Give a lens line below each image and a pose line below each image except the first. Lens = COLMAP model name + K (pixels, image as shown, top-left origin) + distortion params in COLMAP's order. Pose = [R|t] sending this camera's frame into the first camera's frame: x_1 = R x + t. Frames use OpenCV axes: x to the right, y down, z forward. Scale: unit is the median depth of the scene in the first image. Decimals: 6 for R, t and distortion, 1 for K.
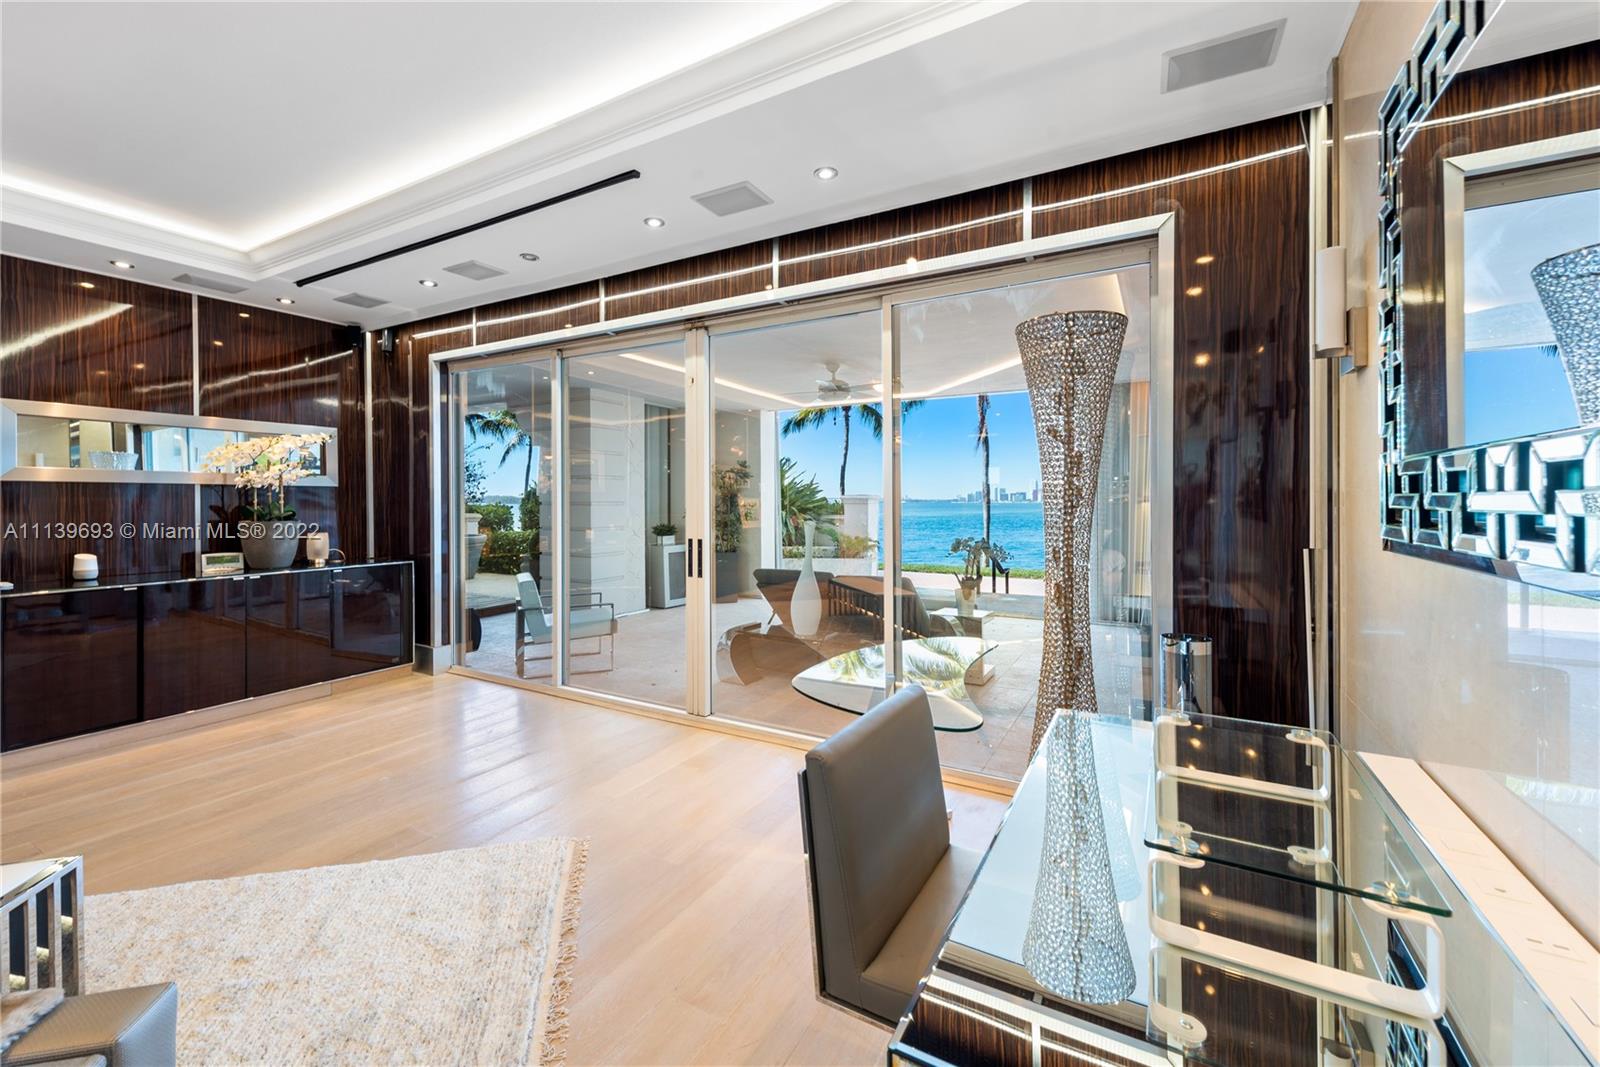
lens RADIAL K [[651.7, 0, 792.4], [0, 651.7, 494.4], [0, 0, 1]] dist [0.000202, -0.000173]
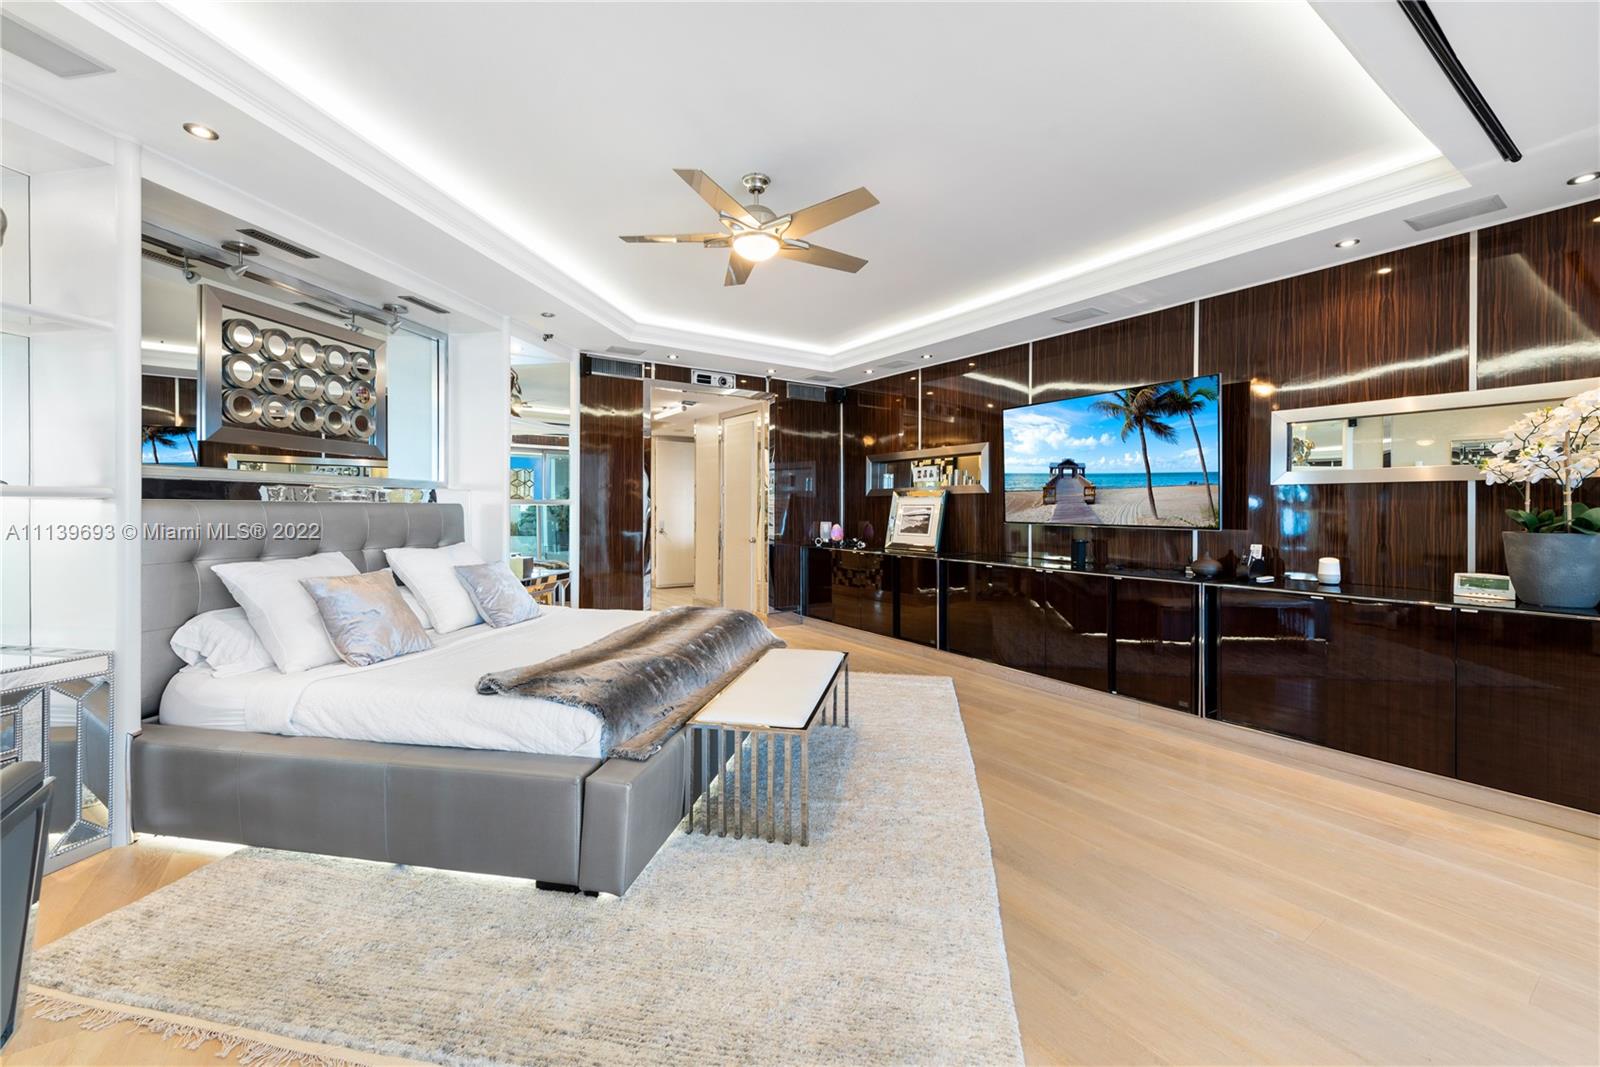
lens RADIAL K [[651.7, 0, 792.4], [0, 651.7, 494.4], [0, 0, 1]] dist [0.000202, -0.000173]
pose [[-0.435366, -0.022678, -0.899968, 0.059911], [0.006029, 0.999587, -0.028105, 0.009556], [0.900233, -0.017662, -0.435050, 0.334555]]
